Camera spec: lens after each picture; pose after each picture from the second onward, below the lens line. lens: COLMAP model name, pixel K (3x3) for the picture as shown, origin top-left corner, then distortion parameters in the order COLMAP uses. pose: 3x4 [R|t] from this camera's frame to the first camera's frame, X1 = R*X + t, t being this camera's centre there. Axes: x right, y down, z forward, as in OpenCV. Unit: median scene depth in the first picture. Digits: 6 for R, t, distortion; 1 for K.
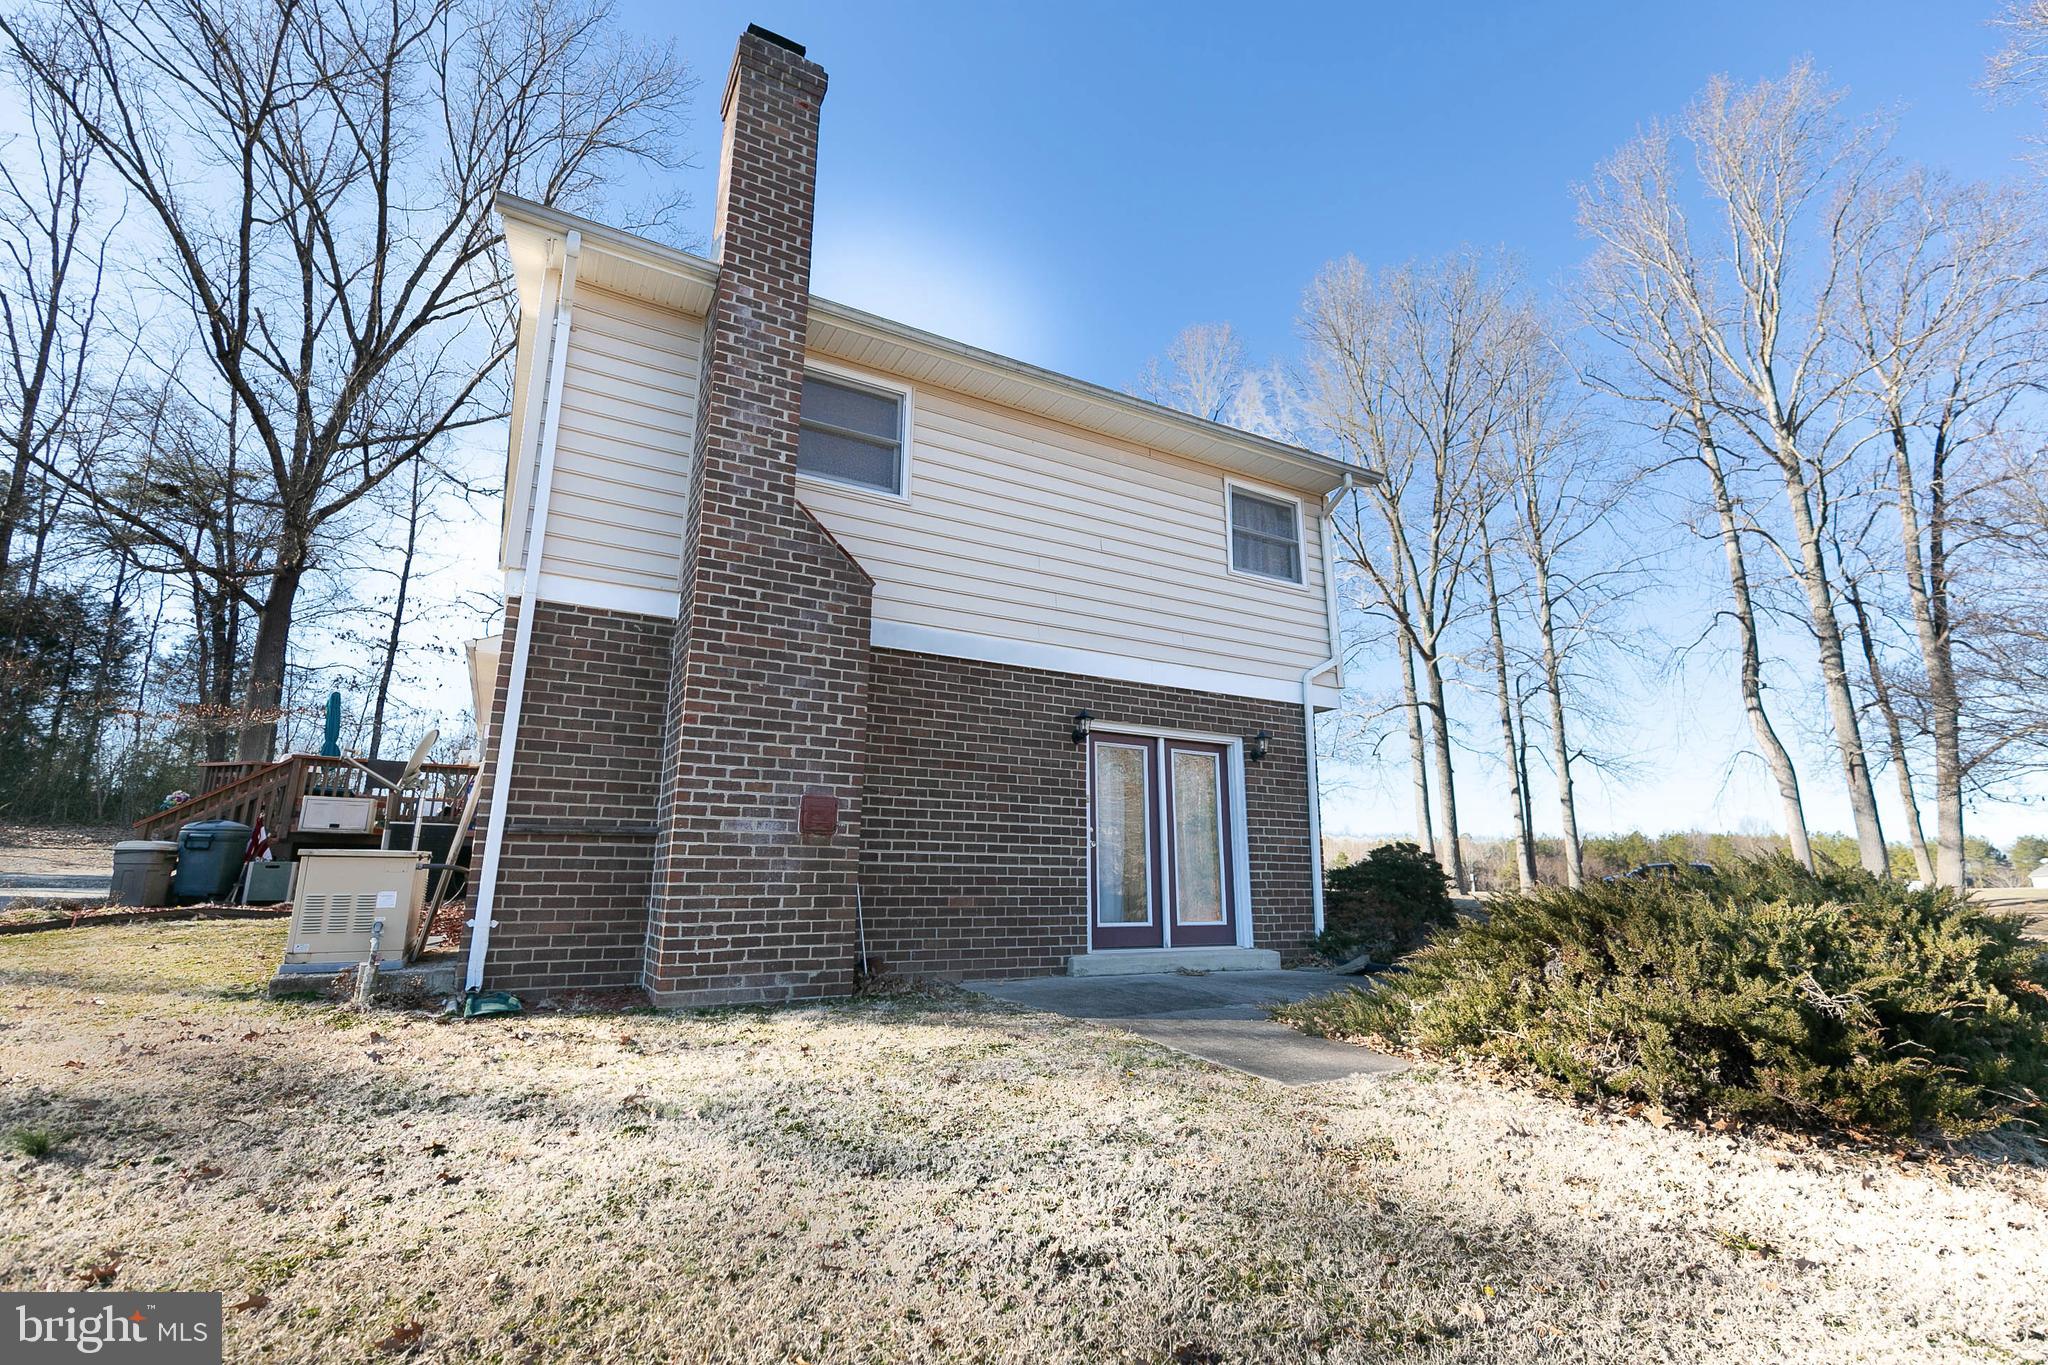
lens RADIAL K [[923.2, 0, 1020.7], [0, 923.2, 682.2], [0, 0, 1]] dist [0.003018, -0.002085]
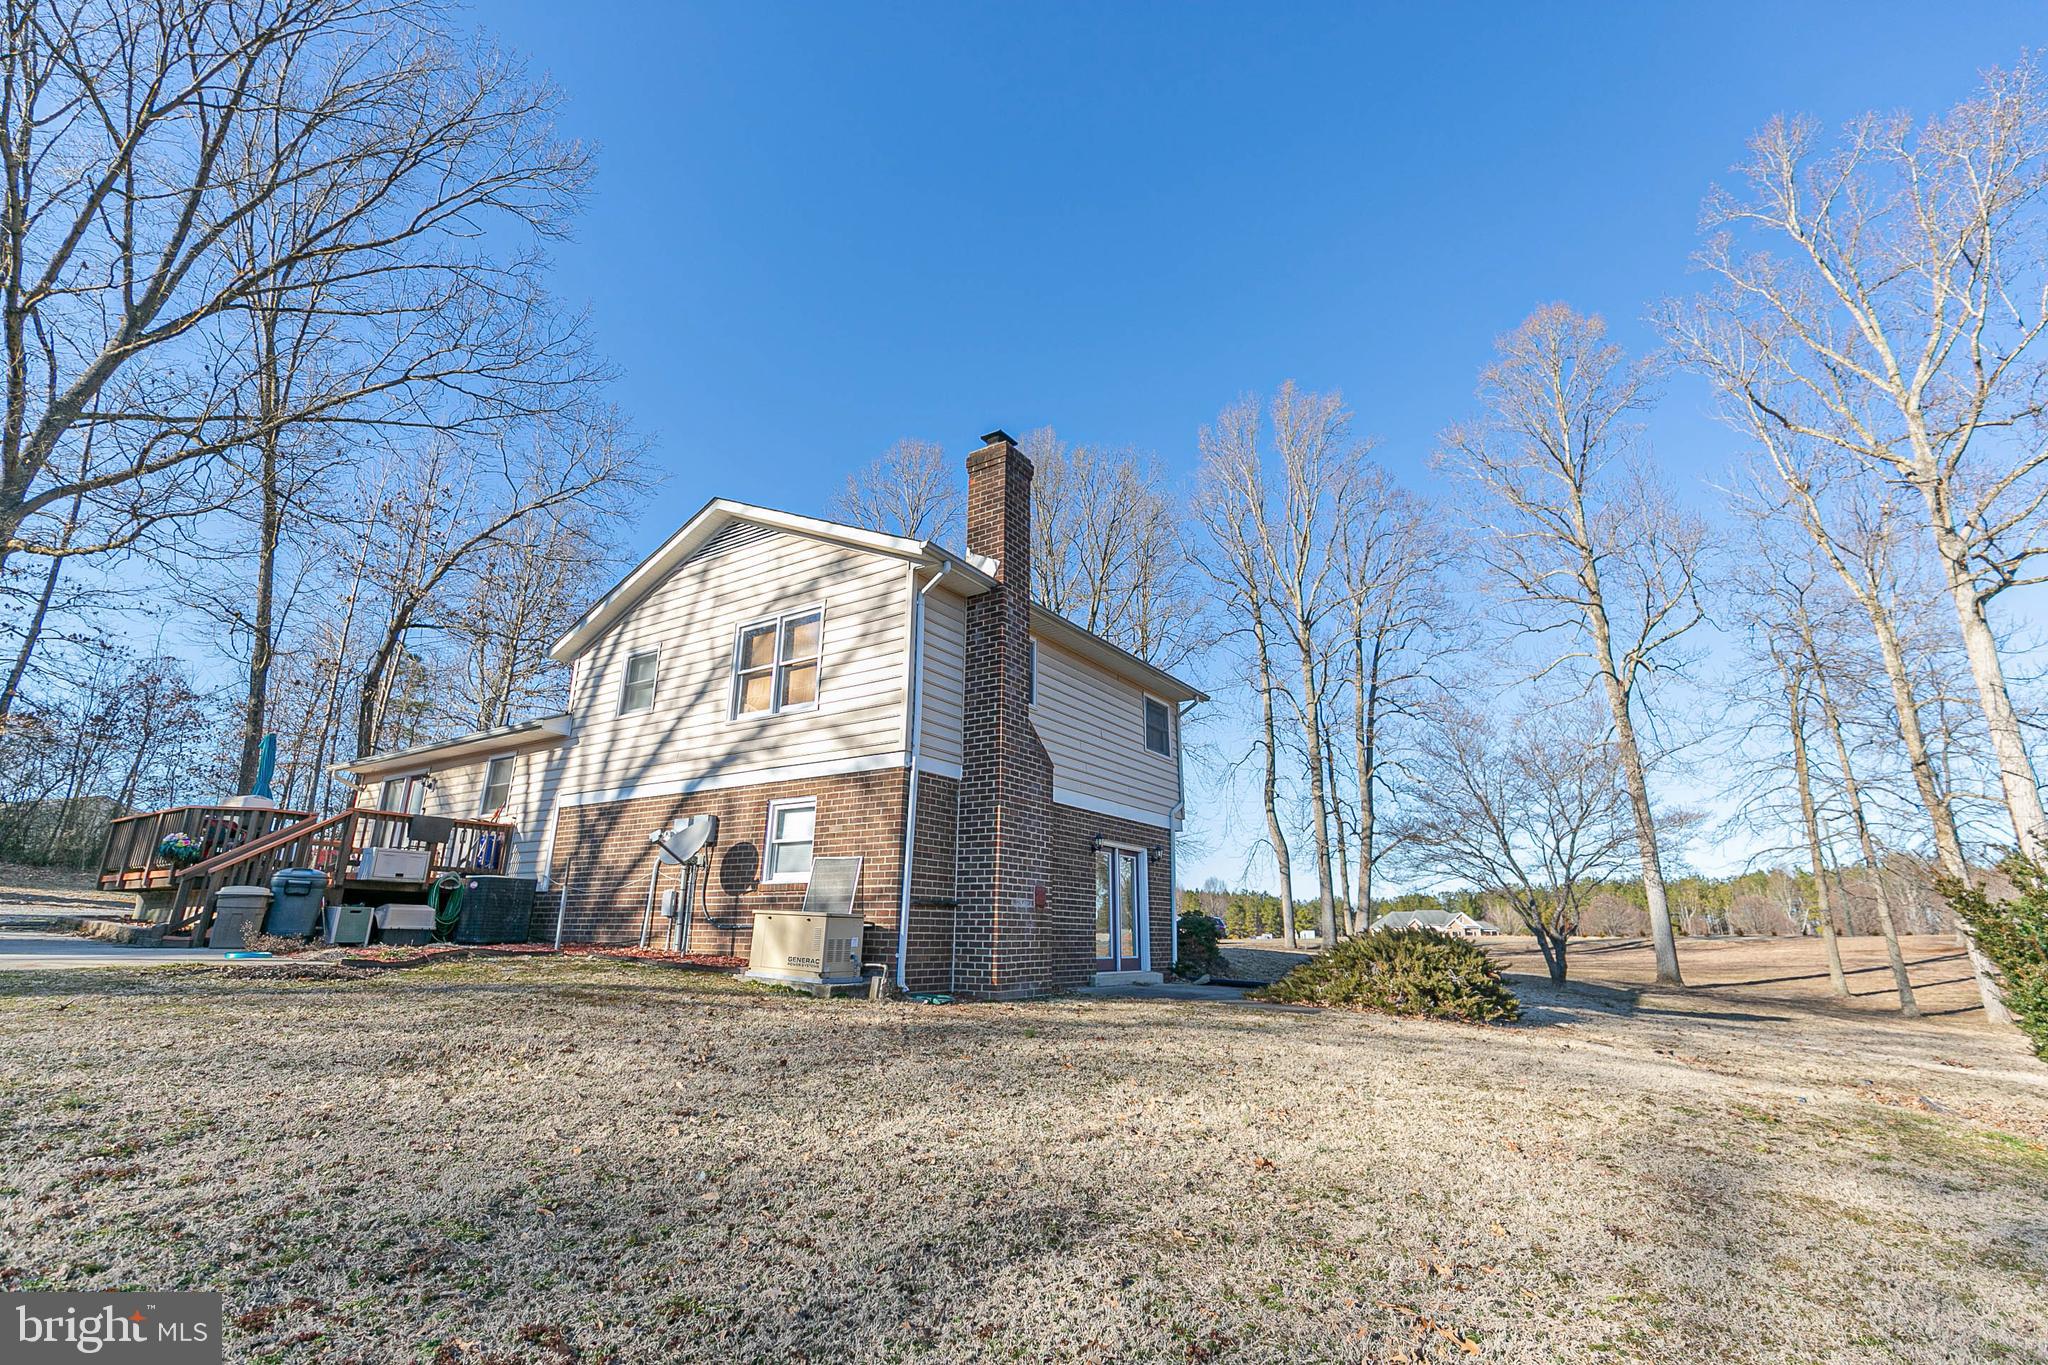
lens RADIAL K [[923.2, 0, 1027.2], [0, 923.2, 681.7], [0, 0, 1]] dist [0.003018, -0.002085]
pose [[0.887084, 0.128090, 0.443480, -0.763290], [-0.107594, 0.991642, -0.071196, -0.102134], [-0.448894, 0.015441, 0.893452, -0.445301]]
